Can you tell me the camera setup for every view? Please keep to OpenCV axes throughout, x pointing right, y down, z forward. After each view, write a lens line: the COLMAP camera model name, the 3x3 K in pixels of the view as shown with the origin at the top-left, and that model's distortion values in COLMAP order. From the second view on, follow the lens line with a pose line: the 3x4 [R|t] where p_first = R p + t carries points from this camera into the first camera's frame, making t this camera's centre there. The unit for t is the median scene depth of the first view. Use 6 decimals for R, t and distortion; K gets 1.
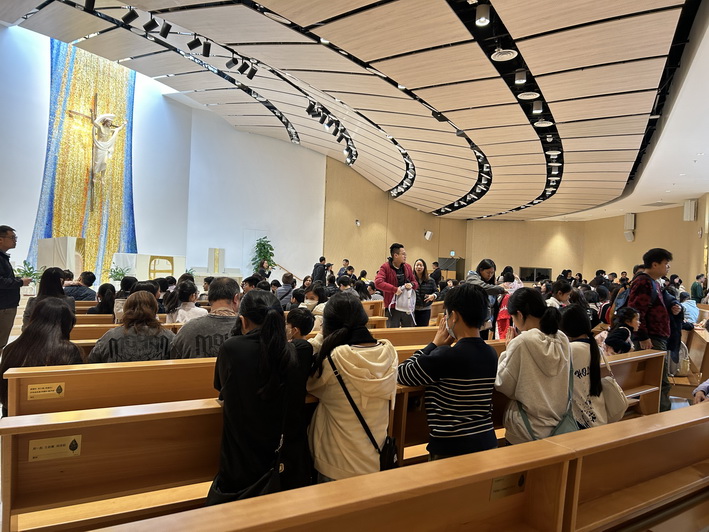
lens RADIAL K [[533.9, 0, 352.0], [0, 533.9, 270.0], [0, 0, 1]] dist [0.065374, -0.099536]
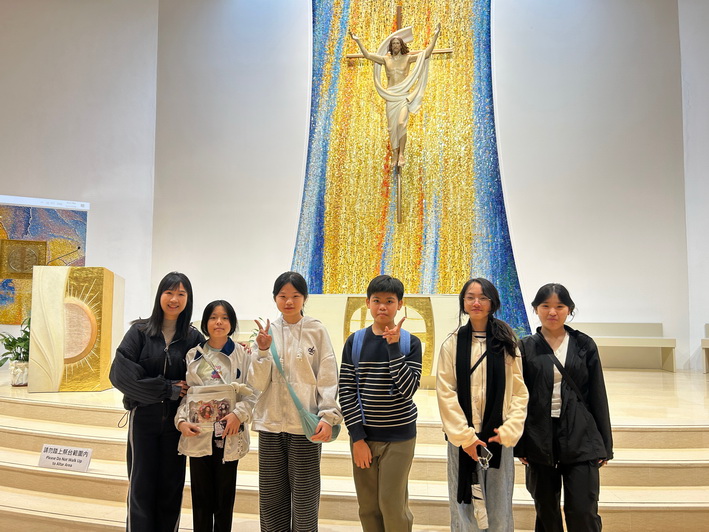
lens RADIAL K [[533.9, 0, 352.0], [0, 533.9, 270.0], [0, 0, 1]] dist [0.065374, -0.099536]
pose [[0.271344, -0.113676, -0.955746, 0.003162], [0.005288, 0.993162, -0.116625, -0.000483], [0.962468, 0.026591, 0.270090, 0.871379]]
